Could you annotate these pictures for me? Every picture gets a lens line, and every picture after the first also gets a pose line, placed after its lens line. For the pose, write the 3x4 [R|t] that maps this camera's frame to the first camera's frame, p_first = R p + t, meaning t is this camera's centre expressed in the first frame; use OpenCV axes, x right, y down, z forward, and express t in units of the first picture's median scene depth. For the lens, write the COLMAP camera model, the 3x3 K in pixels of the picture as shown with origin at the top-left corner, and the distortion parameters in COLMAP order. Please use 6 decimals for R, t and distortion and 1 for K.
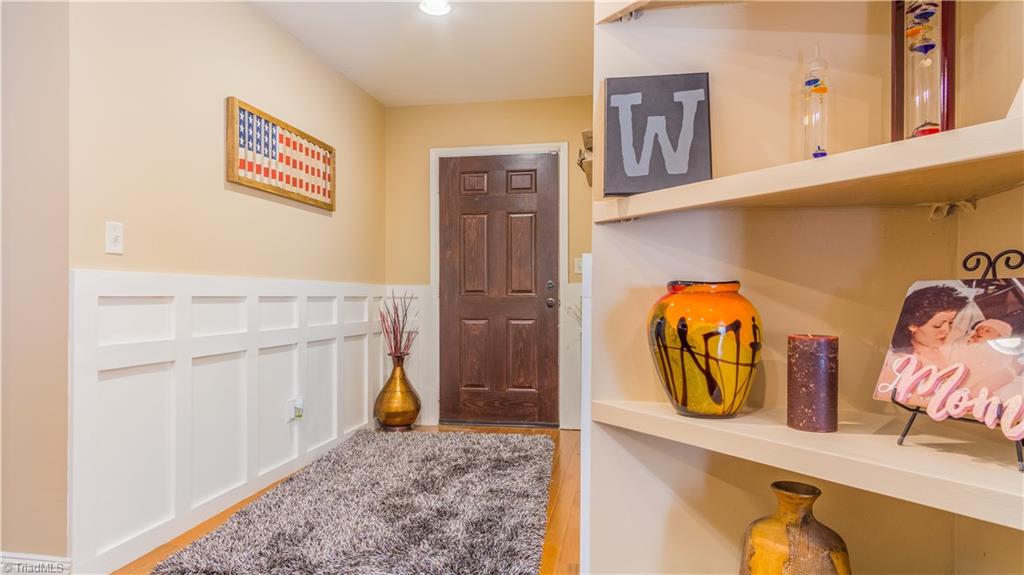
lens RADIAL K [[568.0, 0, 512.0], [0, 568.0, 287.5], [0, 0, 1]] dist [0.002211, -0.000289]
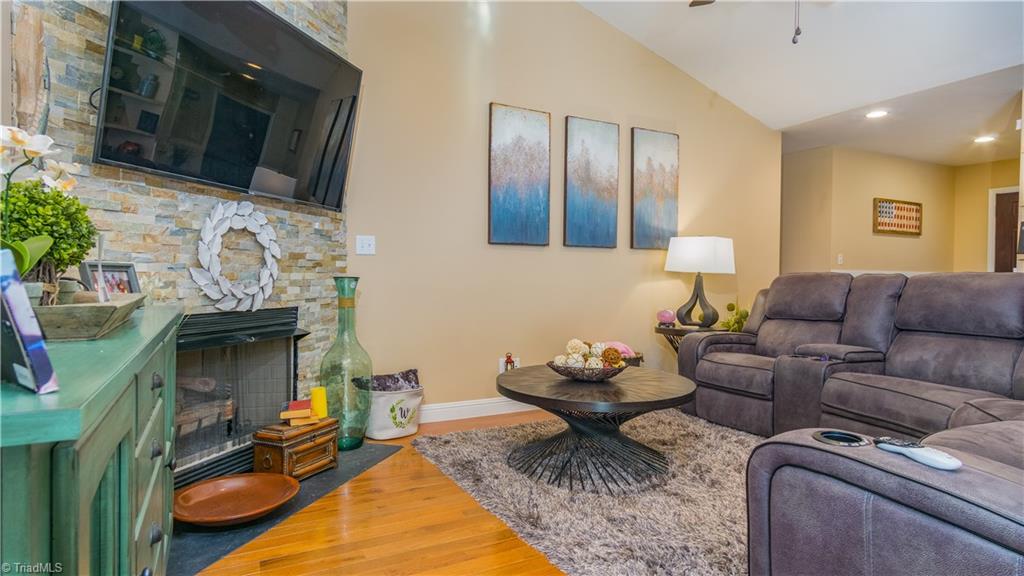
lens RADIAL K [[568.0, 0, 512.0], [0, 568.0, 288.0], [0, 0, 1]] dist [0.002211, -0.000289]
pose [[0.629142, 0.012794, -0.777185, 0.351362], [0.005537, 0.999765, 0.020940, -0.002628], [0.777270, -0.017478, 0.628924, -1.438979]]
